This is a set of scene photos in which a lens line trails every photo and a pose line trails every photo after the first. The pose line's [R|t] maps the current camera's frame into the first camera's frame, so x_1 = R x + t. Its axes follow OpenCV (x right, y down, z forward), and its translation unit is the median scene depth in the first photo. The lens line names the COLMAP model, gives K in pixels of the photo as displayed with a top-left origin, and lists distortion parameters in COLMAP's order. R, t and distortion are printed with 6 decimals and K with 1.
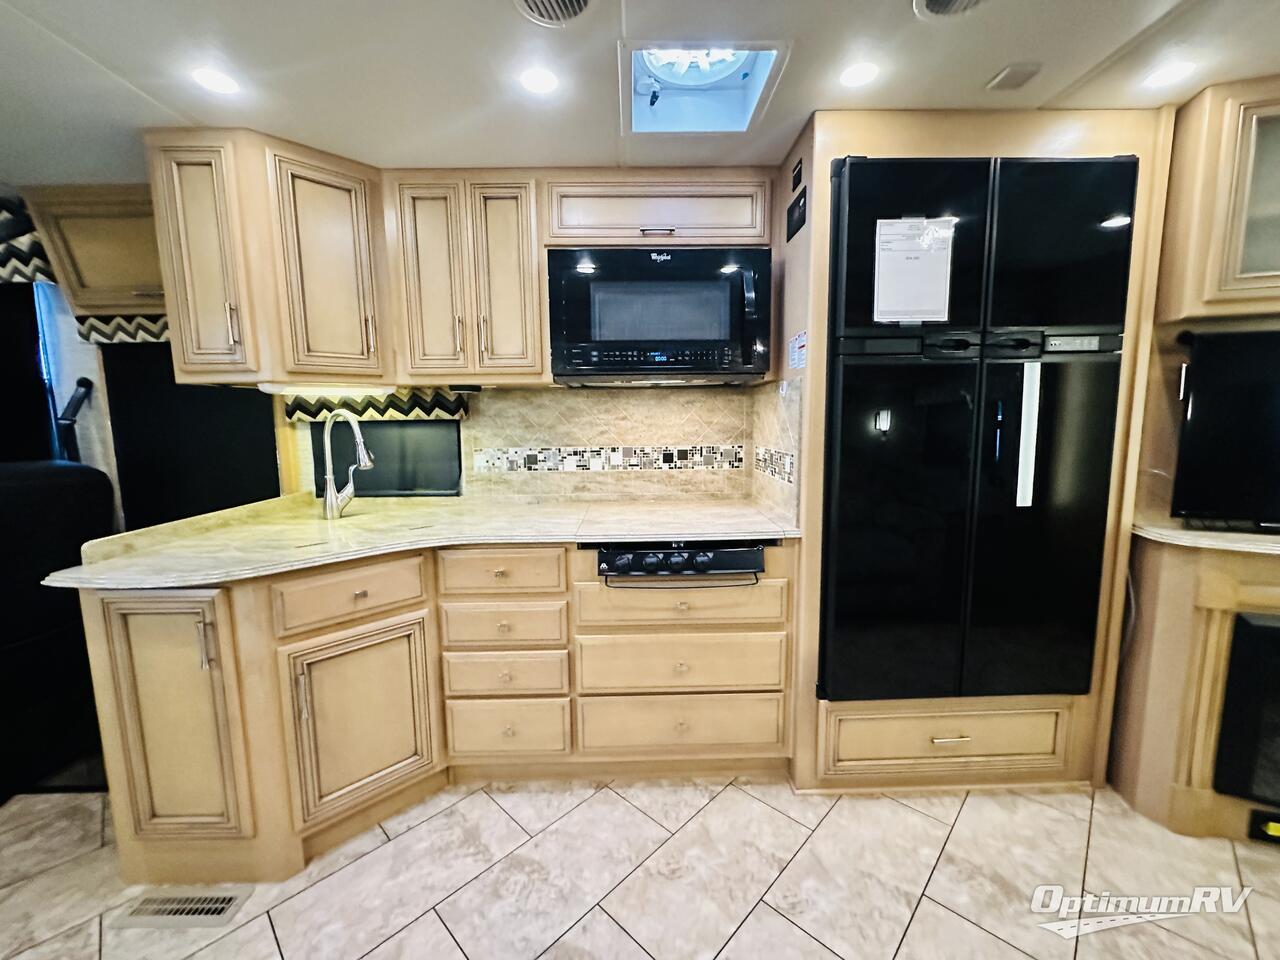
lens RADIAL K [[511.8, 0, 641.3], [0, 511.8, 477.4], [0, 0, 1]] dist [-0.003350, 0.000620]
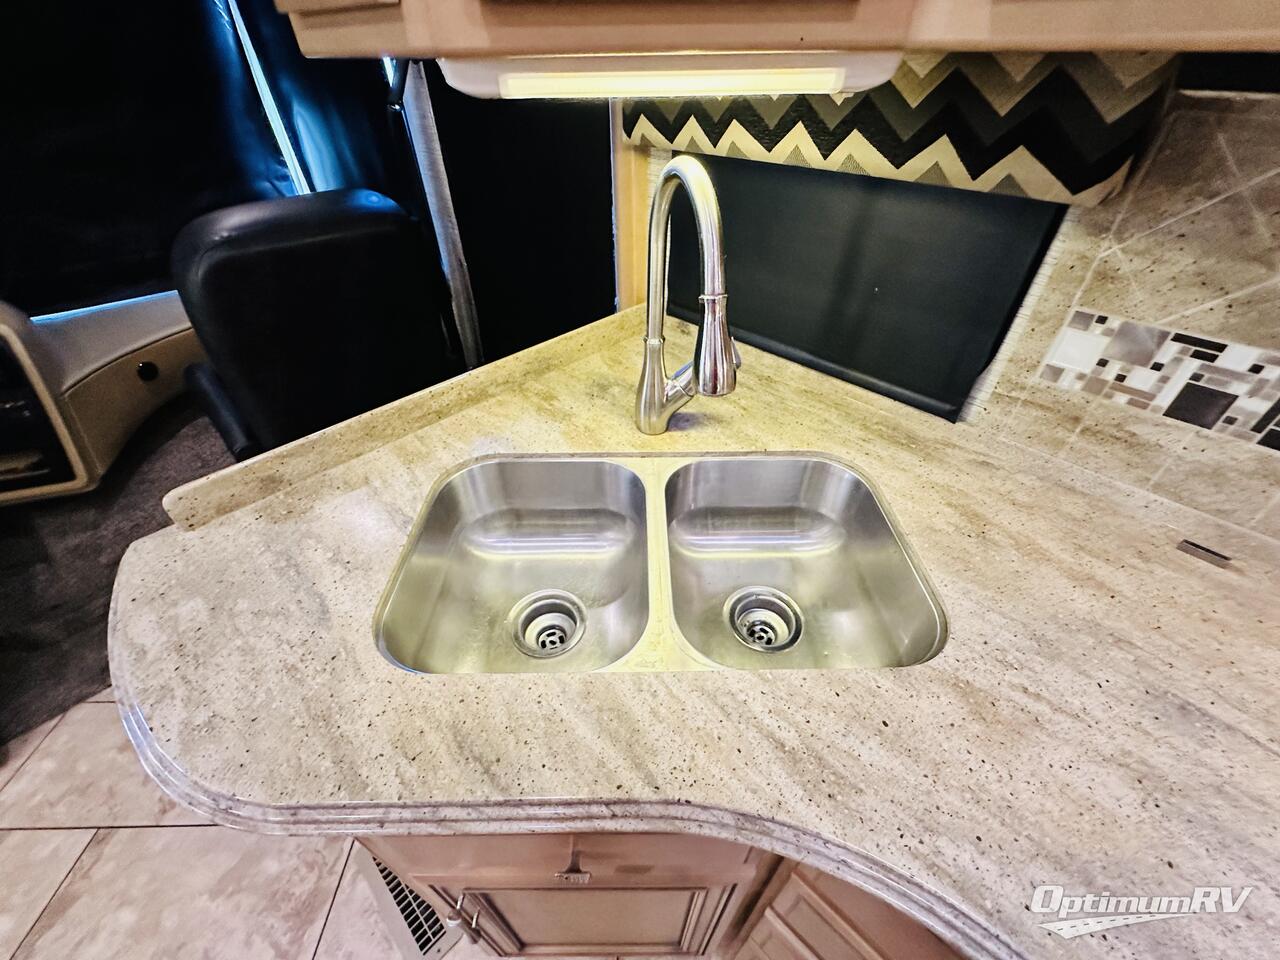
lens RADIAL K [[511.8, 0, 641.8], [0, 511.8, 475.3], [0, 0, 1]] dist [-0.003350, 0.000620]
pose [[0.708655, 0.458850, -0.535972, -0.380165], [-0.090006, 0.812230, 0.576352, -0.157100], [0.699791, -0.360194, 0.616890, 0.762796]]
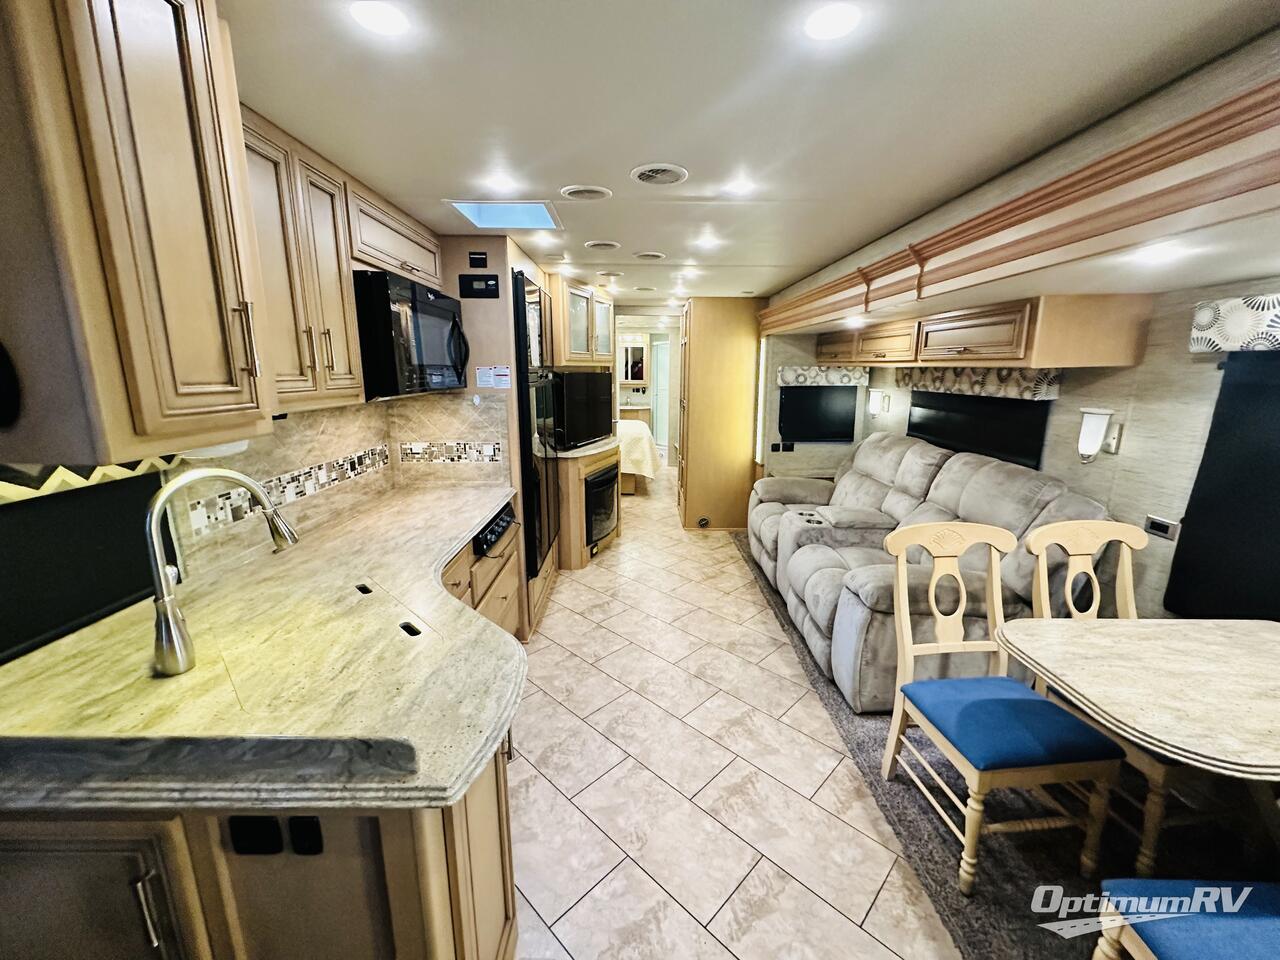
lens RADIAL K [[511.8, 0, 636.1], [0, 511.8, 477.3], [0, 0, 1]] dist [-0.003350, 0.000620]
pose [[0.019076, -0.196496, 0.980319, -1.191953], [0.117053, 0.974194, 0.192991, -0.185764], [-0.992943, 0.111067, 0.041584, 0.504431]]
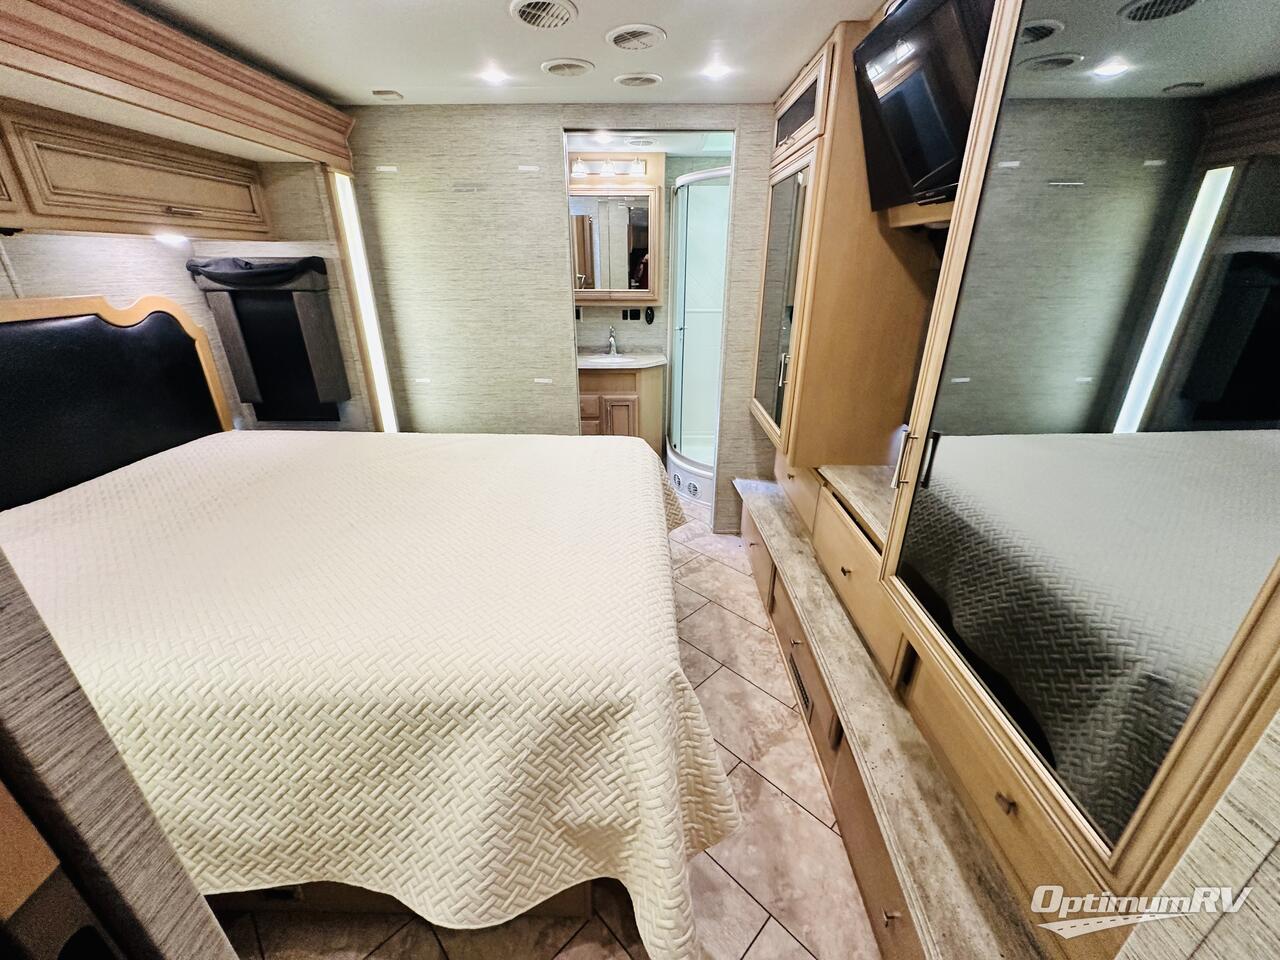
lens RADIAL K [[511.8, 0, 640.2], [0, 511.8, 478.7], [0, 0, 1]] dist [-0.003350, 0.000620]
pose [[0.030301, -0.381614, 0.923825, 1.833116], [0.119949, 0.918958, 0.375670, -0.210091], [-0.992318, 0.099428, 0.073620, 0.497346]]
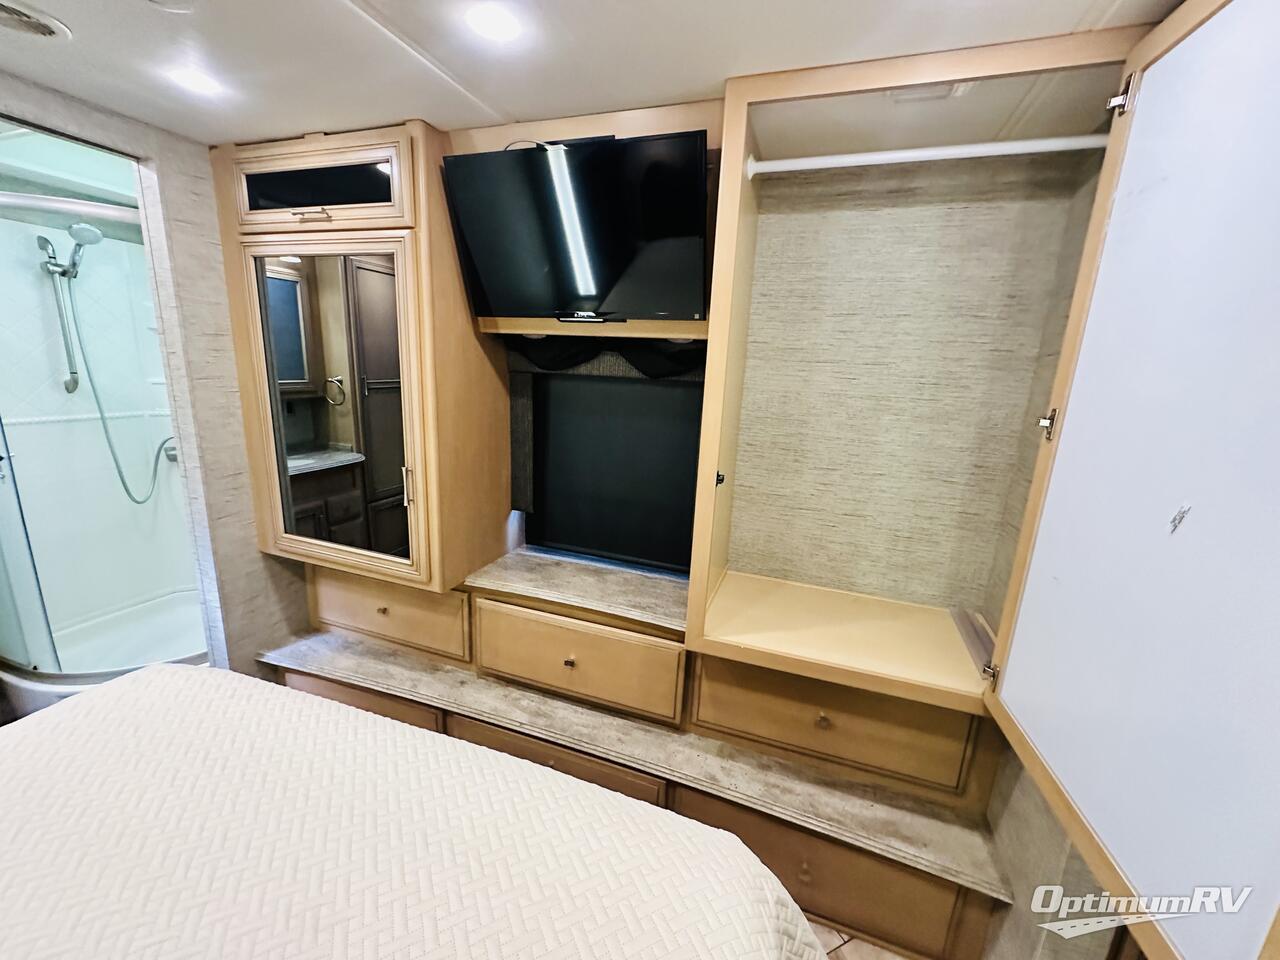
lens RADIAL K [[511.8, 0, 642.1], [0, 511.8, 479.7], [0, 0, 1]] dist [-0.003350, 0.000620]
pose [[-0.936634, -0.110363, 0.332469, 2.259412], [0.003536, 0.946050, 0.324002, -0.274836], [-0.350290, 0.304647, -0.885713, 0.896431]]
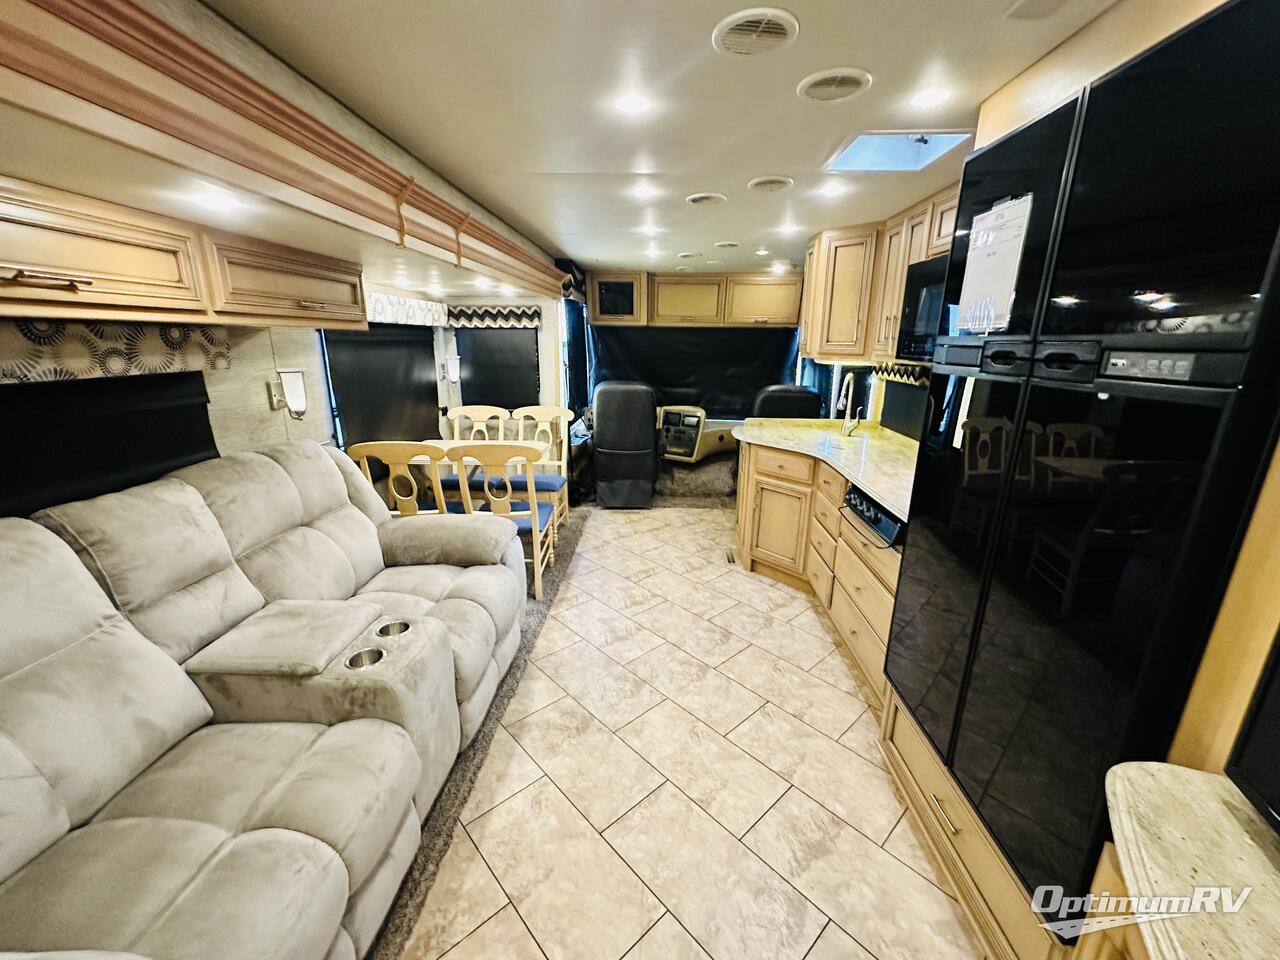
lens RADIAL K [[511.8, 0, 645.6], [0, 511.8, 475.9], [0, 0, 1]] dist [-0.003350, 0.000620]
pose [[-0.052914, 0.270272, -0.961329, 1.239319], [-0.129787, 0.952651, 0.274976, -0.194961], [0.990129, 0.139318, -0.015331, 0.407362]]
